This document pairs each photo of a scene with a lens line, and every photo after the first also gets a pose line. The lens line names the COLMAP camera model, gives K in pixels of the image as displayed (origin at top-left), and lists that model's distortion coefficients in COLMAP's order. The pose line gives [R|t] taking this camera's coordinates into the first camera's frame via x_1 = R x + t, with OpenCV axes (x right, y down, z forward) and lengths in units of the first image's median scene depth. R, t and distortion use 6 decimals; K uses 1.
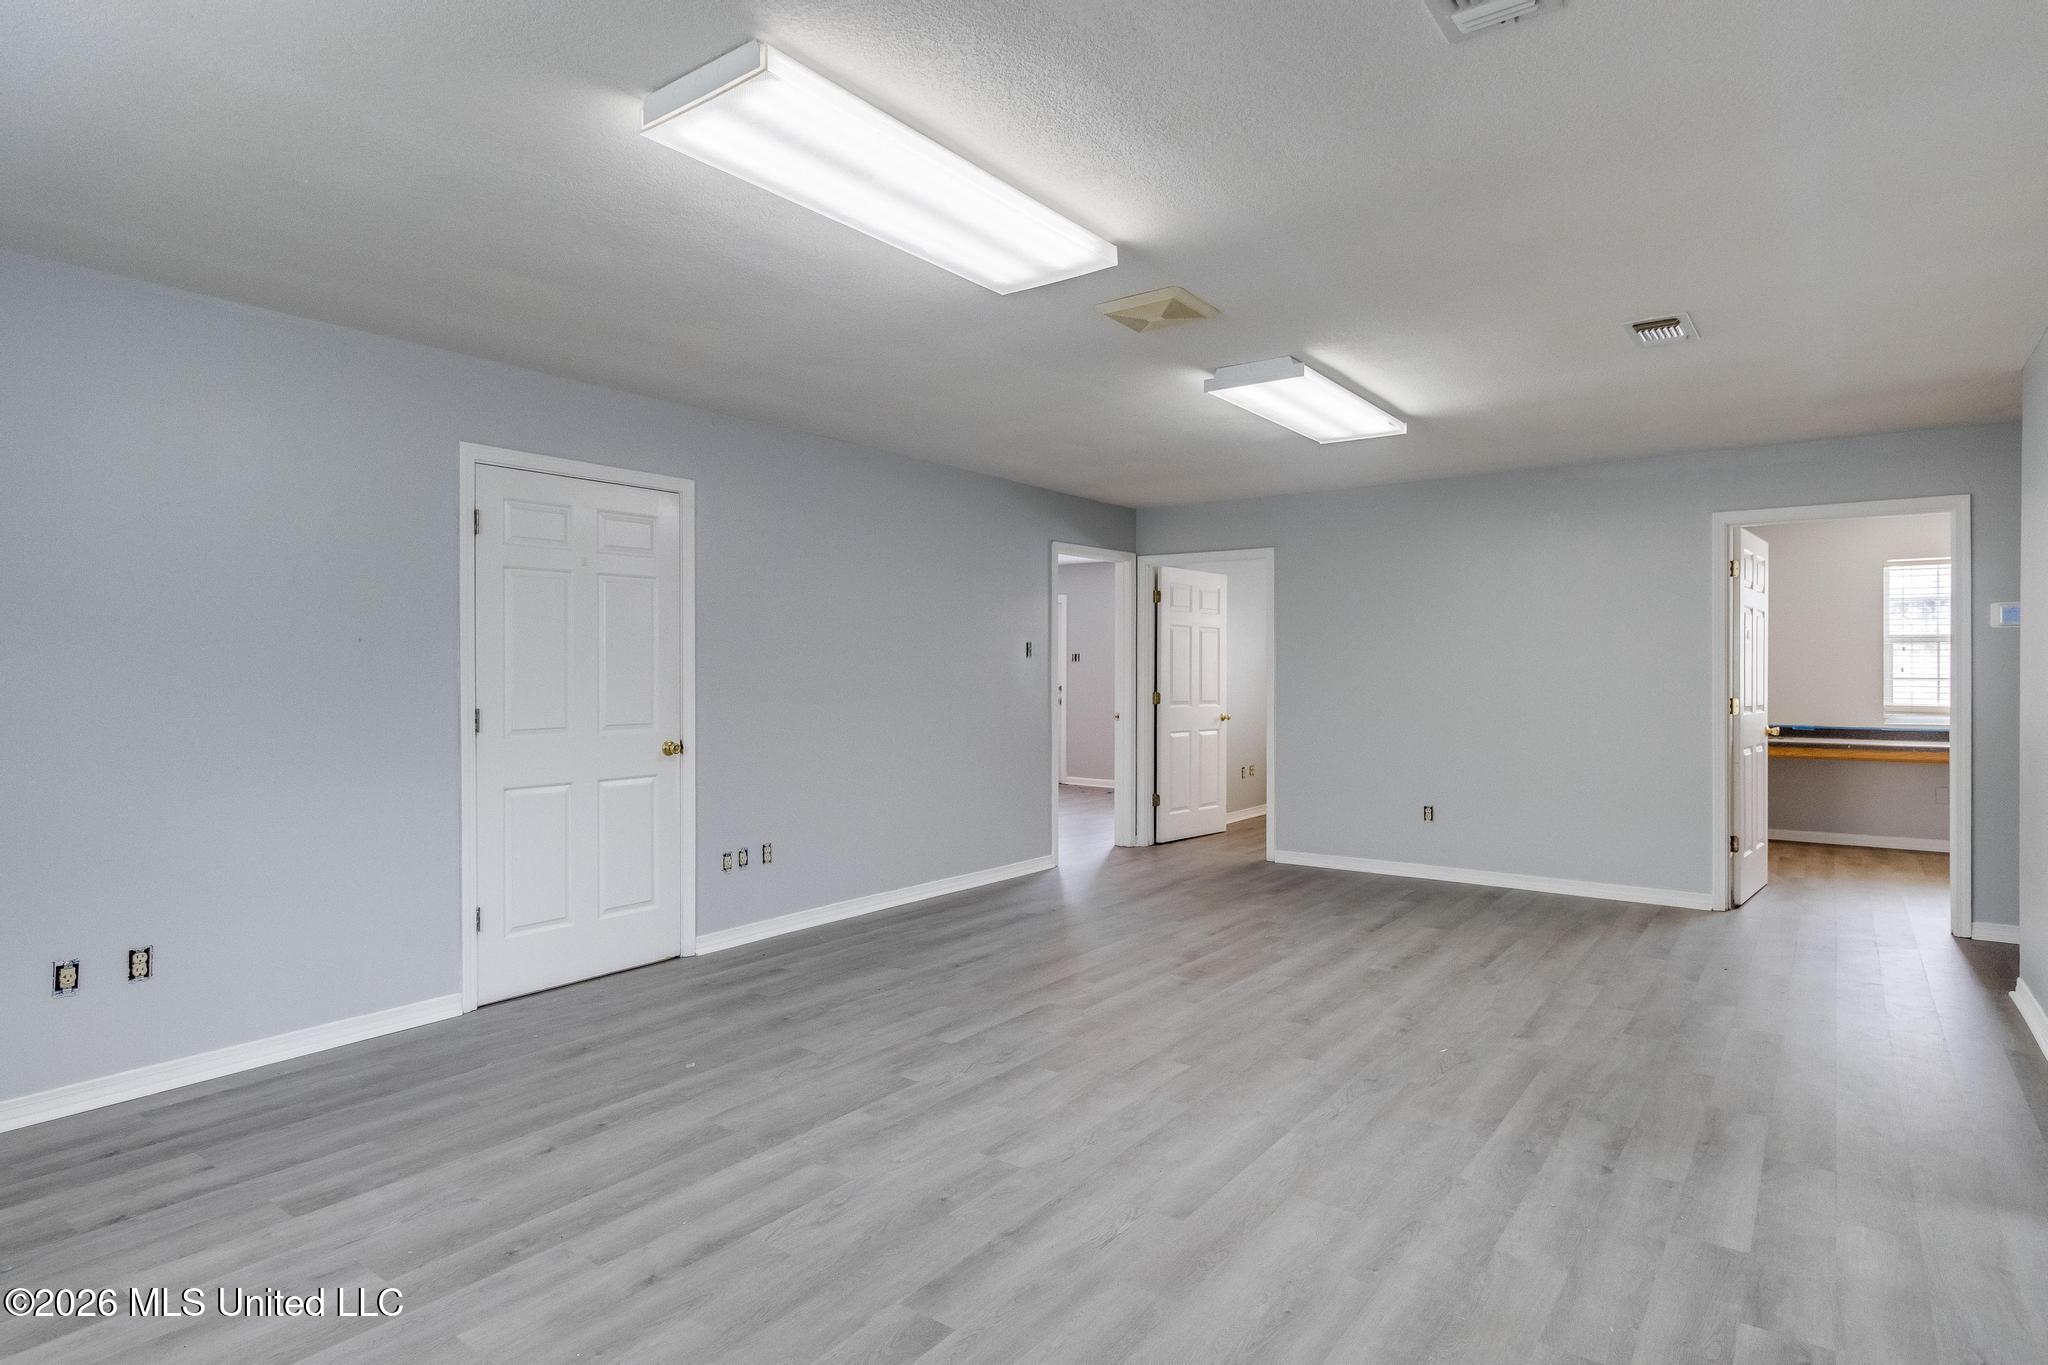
lens RADIAL K [[1109.7, 0, 995.5], [0, 1109.7, 676.3], [0, 0, 1]] dist [-0.002663, -0.000414]
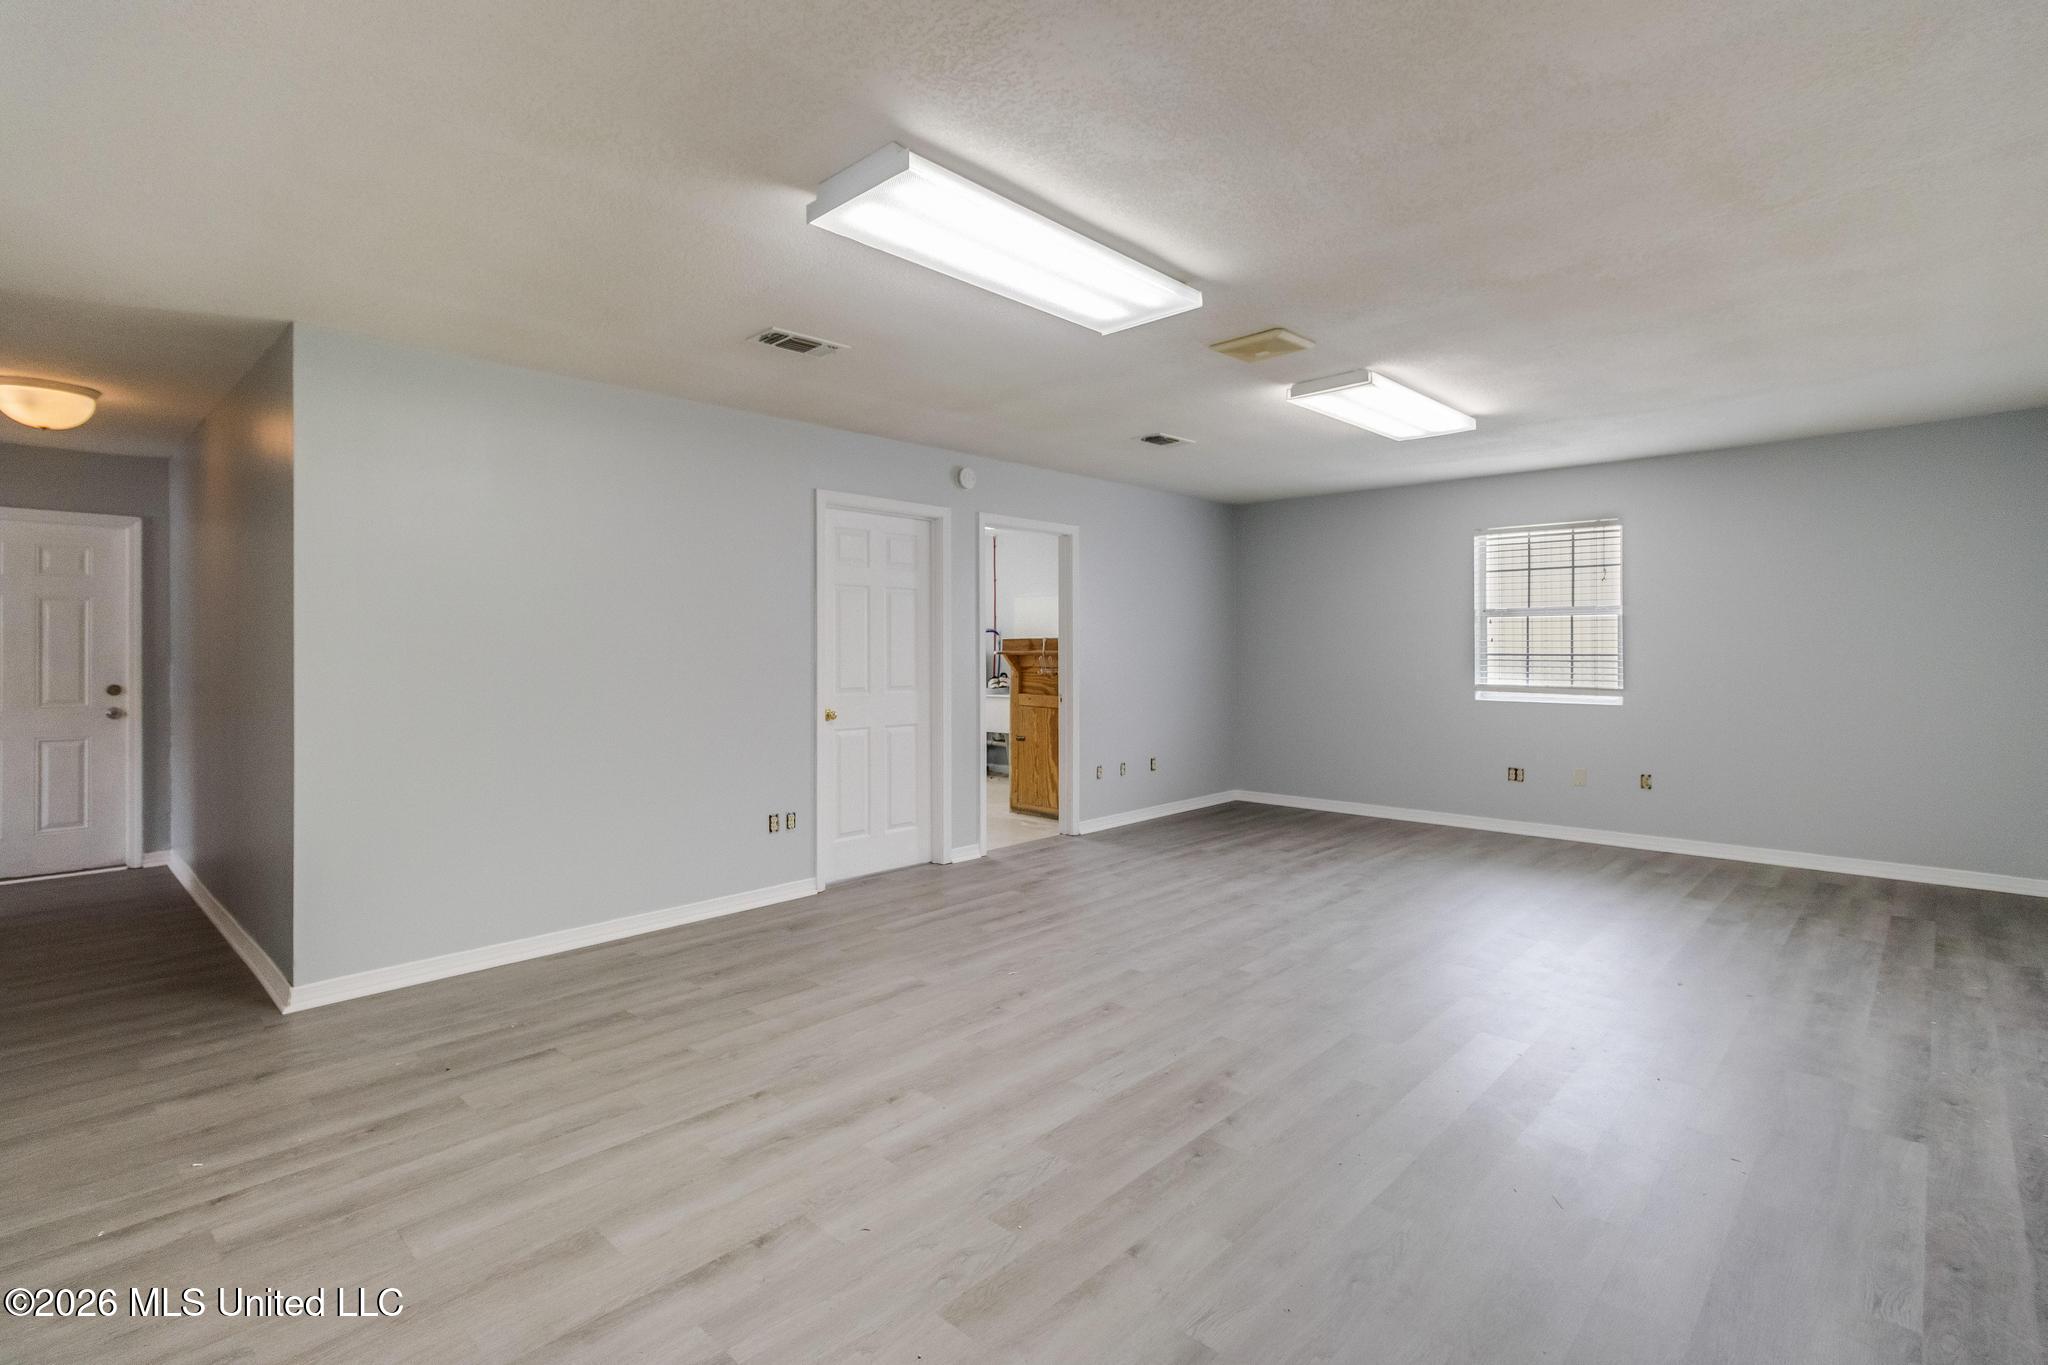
lens RADIAL K [[968.5, 0, 998.1], [0, 968.5, 640.8], [0, 0, 1]] dist [0.002321, -0.000398]
pose [[-0.992103, 0.007358, 0.125209, 0.290002], [0.006977, 0.999970, -0.003475, -0.007802], [-0.125230, -0.002574, -0.992124, 2.013560]]
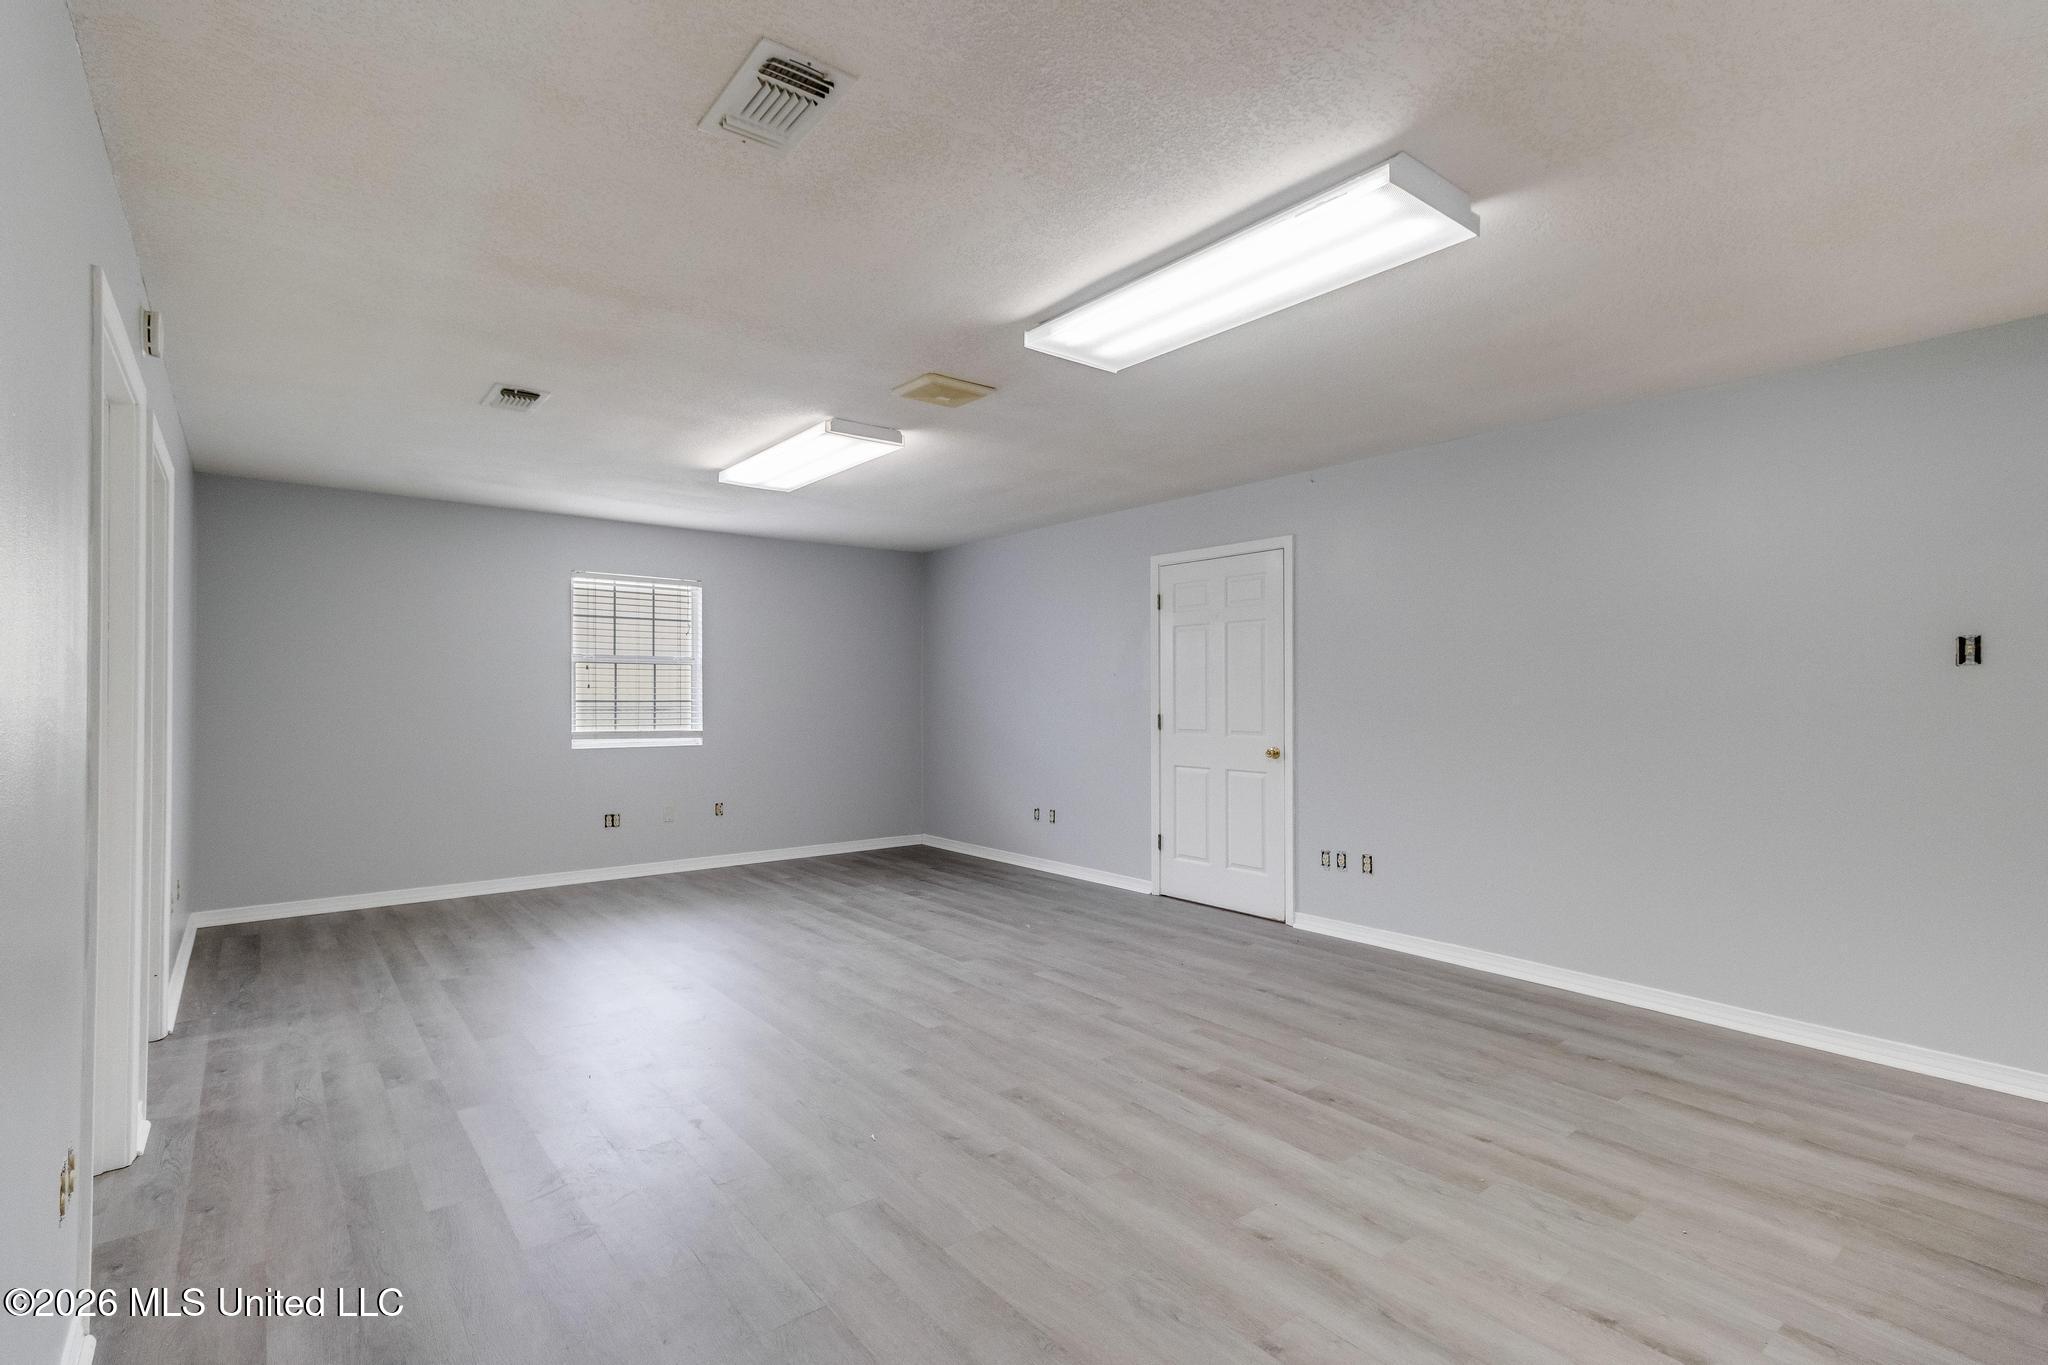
lens RADIAL K [[958.0, 0, 1015.5], [0, 958.0, 676.0], [0, 0, 1]] dist [0.010888, -0.000357]
pose [[-0.249443, -0.015778, -0.968261, 1.097735], [-0.005178, 0.999875, -0.014960, -0.006000], [0.968376, 0.001282, -0.249494, 1.290745]]
